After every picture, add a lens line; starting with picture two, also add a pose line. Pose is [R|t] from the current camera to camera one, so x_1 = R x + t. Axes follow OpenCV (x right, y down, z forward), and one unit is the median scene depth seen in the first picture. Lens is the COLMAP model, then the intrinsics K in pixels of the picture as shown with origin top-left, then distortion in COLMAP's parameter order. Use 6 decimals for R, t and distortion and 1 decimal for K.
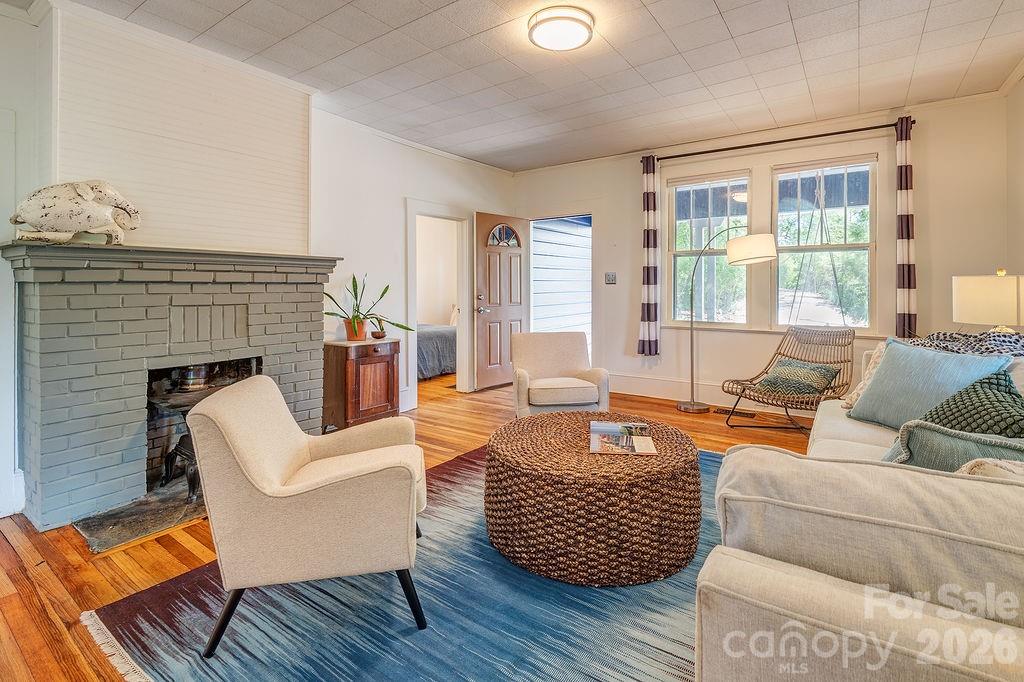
lens RADIAL K [[485.5, 0, 512.6], [0, 485.5, 284.9], [0, 0, 1]] dist [0.001023, -0.000278]
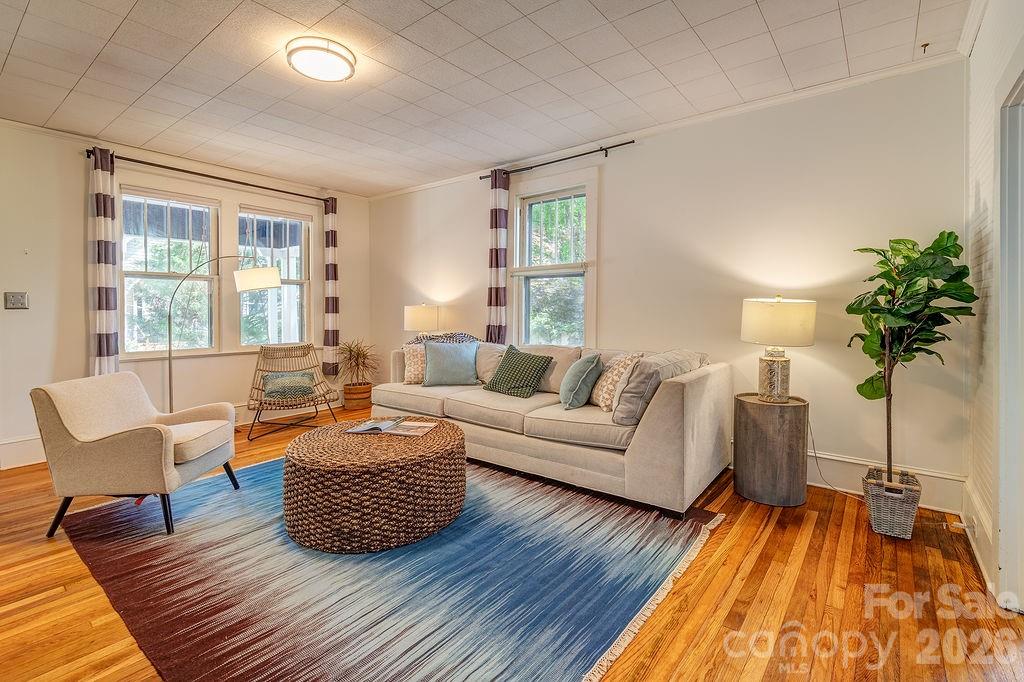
lens RADIAL K [[476.3, 0, 515.6], [0, 476.3, 309.5], [0, 0, 1]] dist [-0.000521, -0.000652]
pose [[0.038759, 0.006003, 0.999231, -0.616119], [0.001955, 0.999980, -0.006083, 0.005787], [-0.999247, 0.002189, 0.038746, 0.376455]]
